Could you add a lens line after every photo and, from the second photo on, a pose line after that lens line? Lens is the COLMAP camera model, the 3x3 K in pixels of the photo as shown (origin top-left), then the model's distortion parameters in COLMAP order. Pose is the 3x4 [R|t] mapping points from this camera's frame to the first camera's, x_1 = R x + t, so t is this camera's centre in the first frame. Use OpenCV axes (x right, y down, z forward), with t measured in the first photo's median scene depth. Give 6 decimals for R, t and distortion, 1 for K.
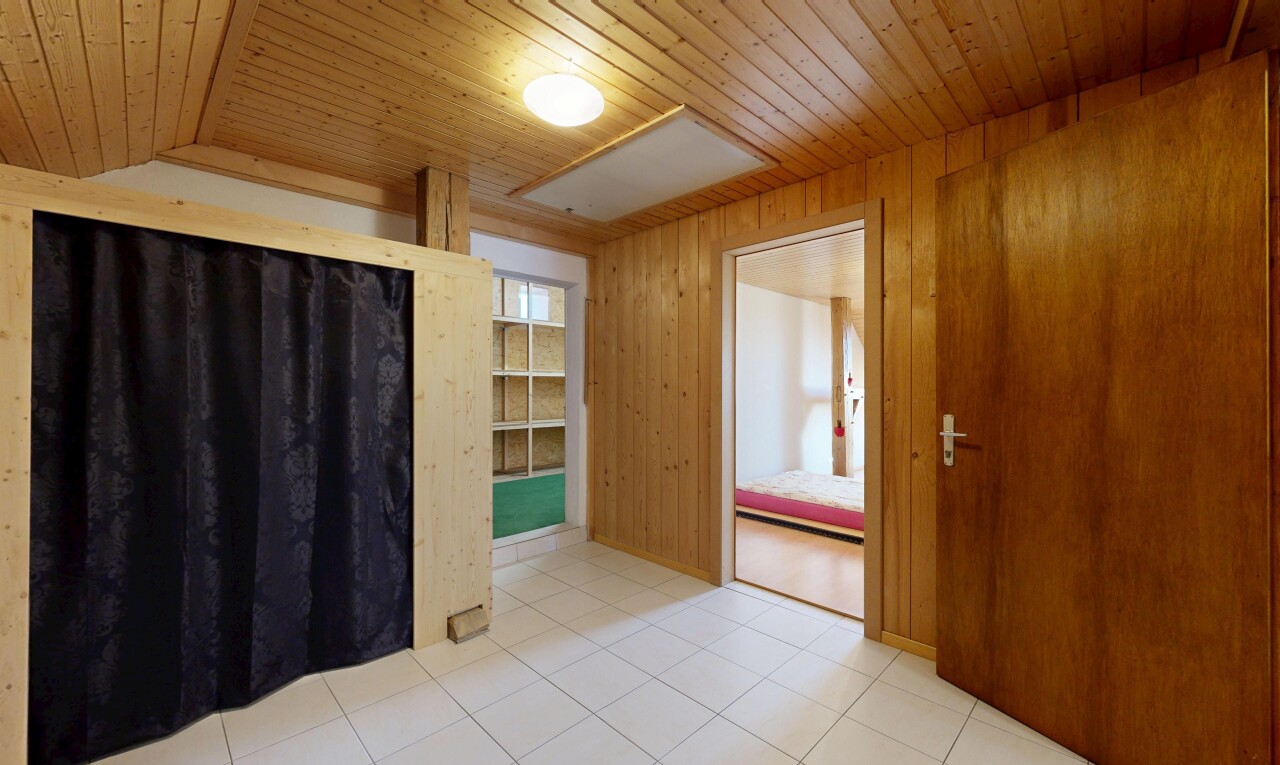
lens RADIAL K [[501.3, 0, 639.7], [0, 501.3, 388.3], [0, 0, 1]] dist [0.001694, 0.000061]
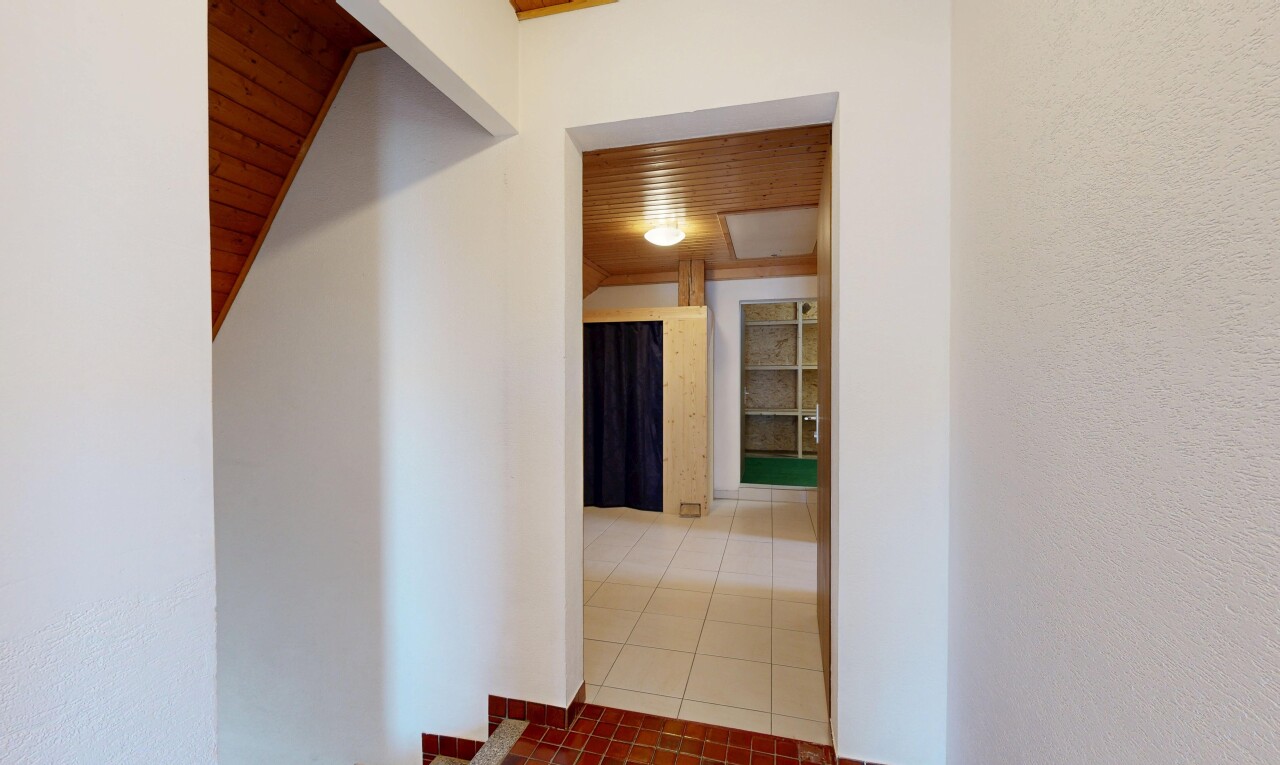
lens RADIAL K [[501.3, 0, 642.4], [0, 501.3, 378.0], [0, 0, 1]] dist [0.001694, 0.000061]
pose [[0.507575, 0.004891, -0.861594, 1.202653], [0.002948, 0.999968, 0.007414, -0.024414], [0.861603, -0.006303, 0.507544, -0.064515]]
